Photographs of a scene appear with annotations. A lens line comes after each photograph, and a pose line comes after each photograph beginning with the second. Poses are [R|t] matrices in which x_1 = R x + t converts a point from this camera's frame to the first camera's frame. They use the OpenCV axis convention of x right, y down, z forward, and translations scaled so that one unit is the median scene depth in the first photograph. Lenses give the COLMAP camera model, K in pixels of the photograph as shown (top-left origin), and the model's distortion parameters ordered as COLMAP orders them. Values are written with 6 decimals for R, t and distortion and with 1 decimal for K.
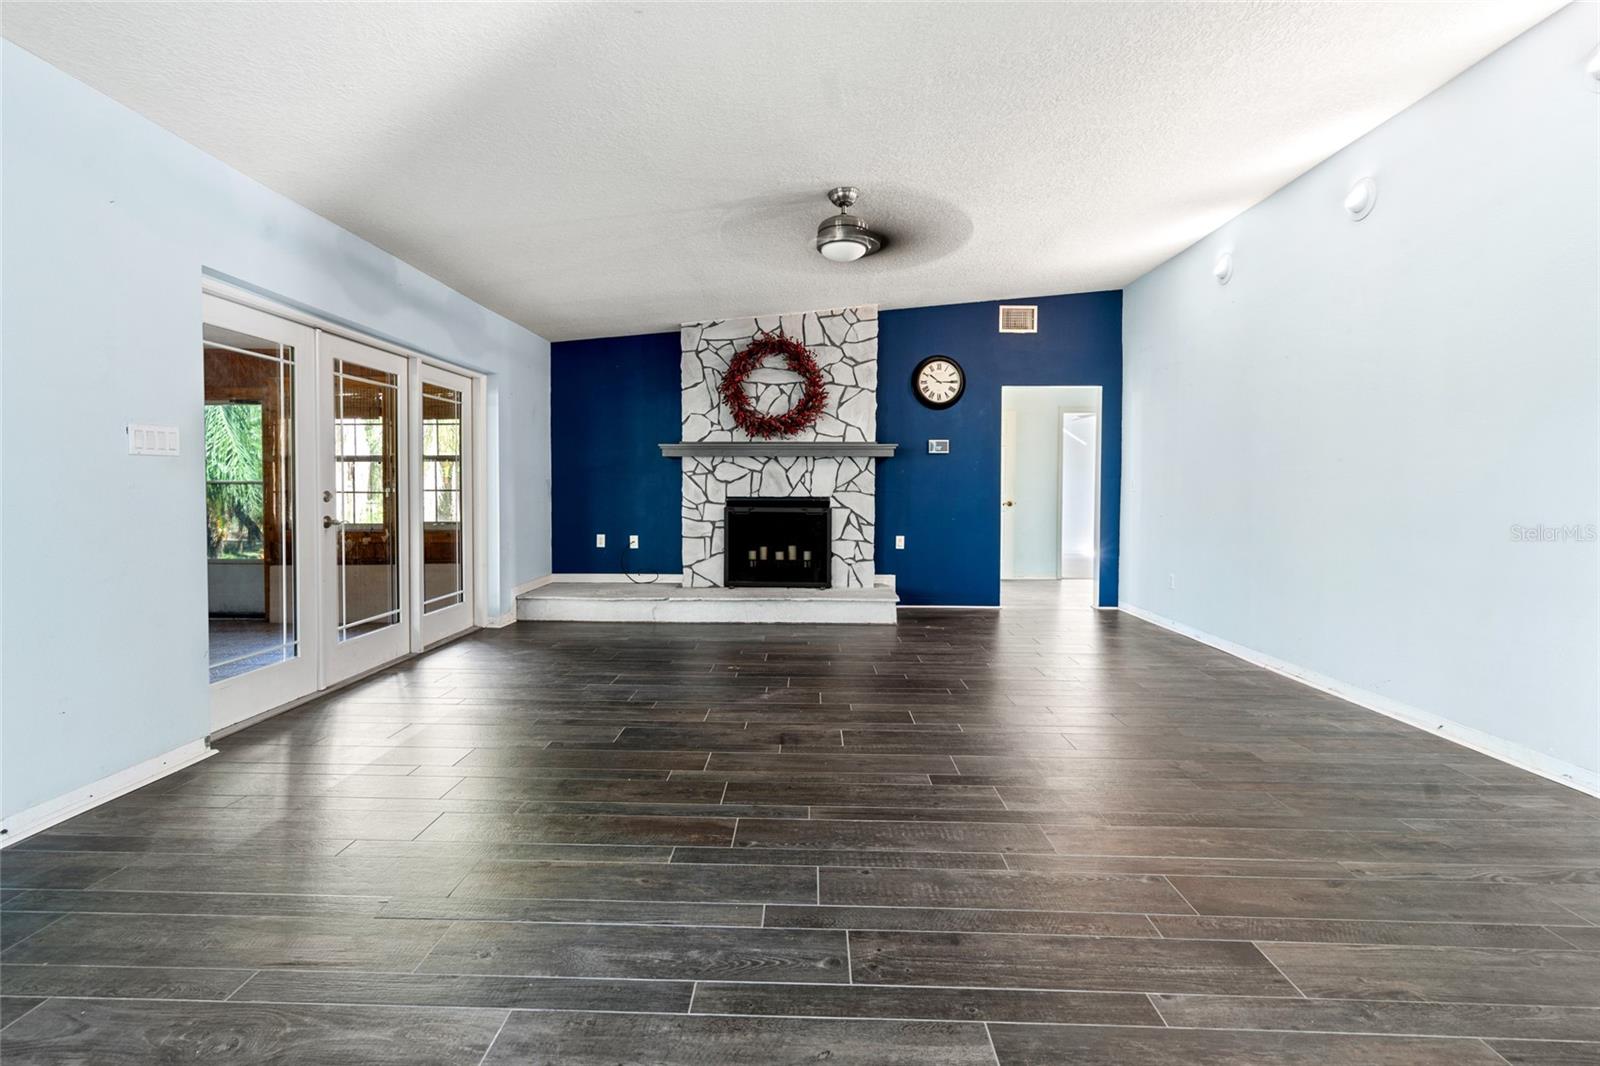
lens RADIAL K [[731.7, 0, 796.3], [0, 731.7, 502.7], [0, 0, 1]] dist [0.005440, 0.000089]
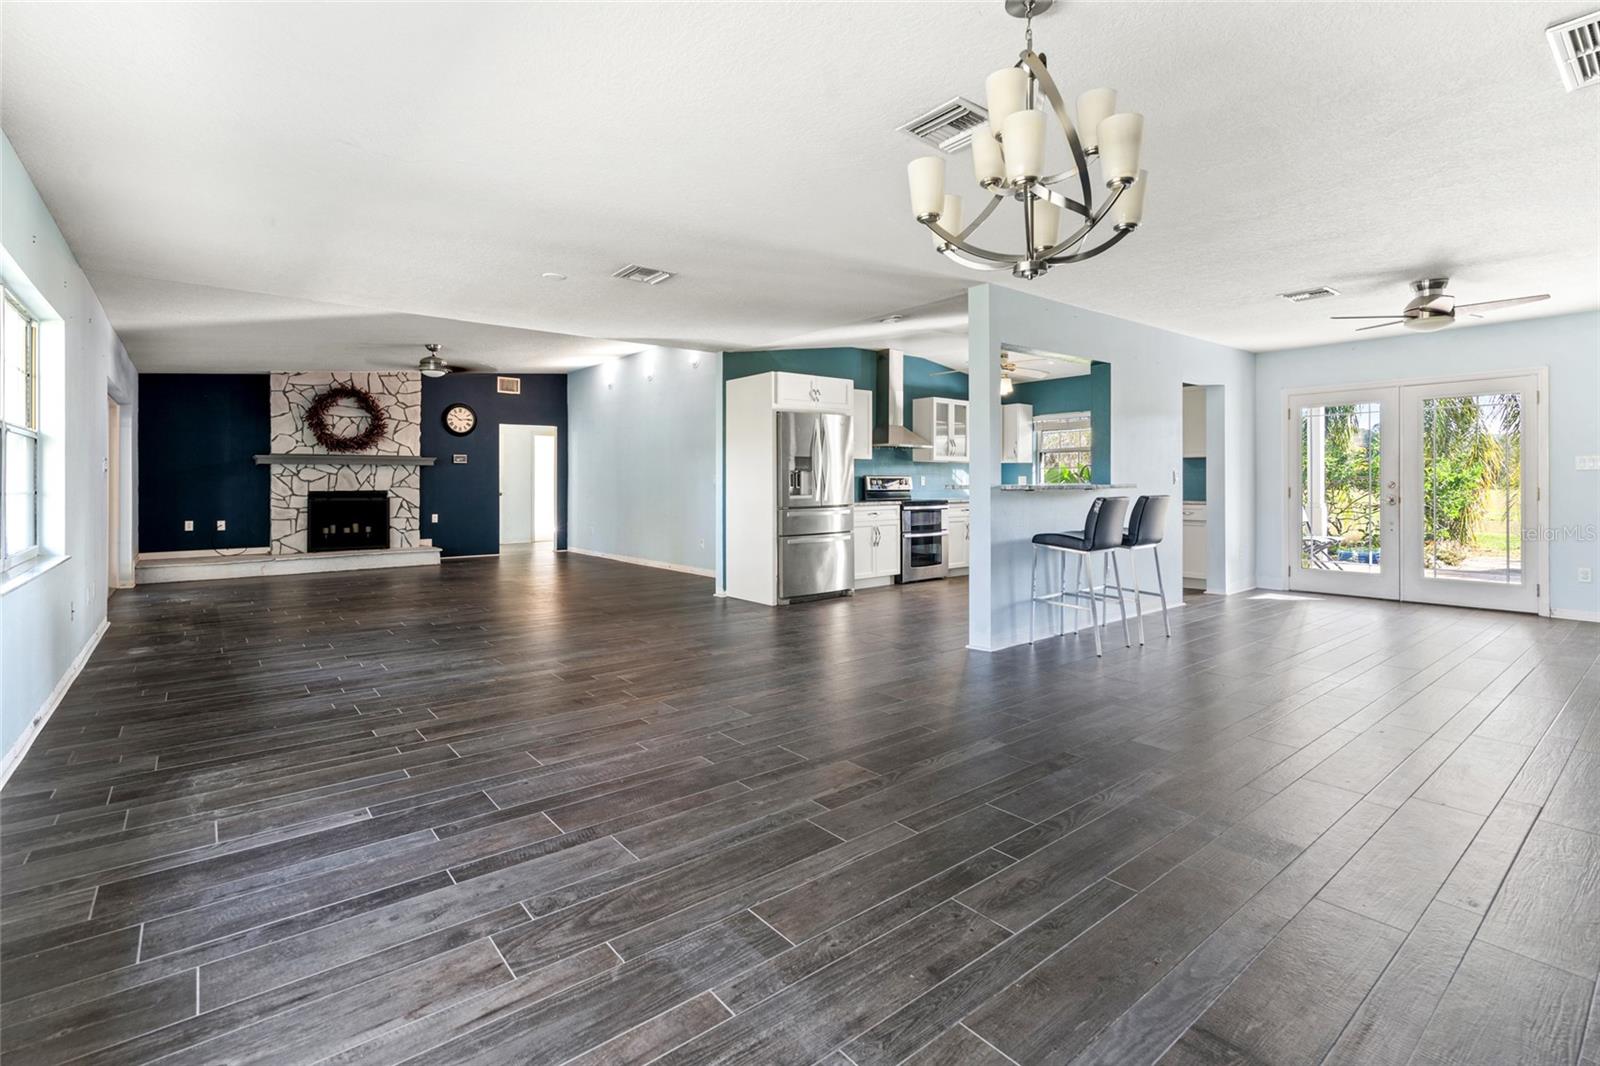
lens RADIAL K [[731.7, 0, 798.4], [0, 731.7, 481.1], [0, 0, 1]] dist [0.005440, 0.000089]
pose [[0.762679, -0.004134, 0.646763, -0.298827], [0.015614, 0.999806, -0.012022, 0.004523], [-0.646588, 0.019268, 0.762596, -0.764911]]
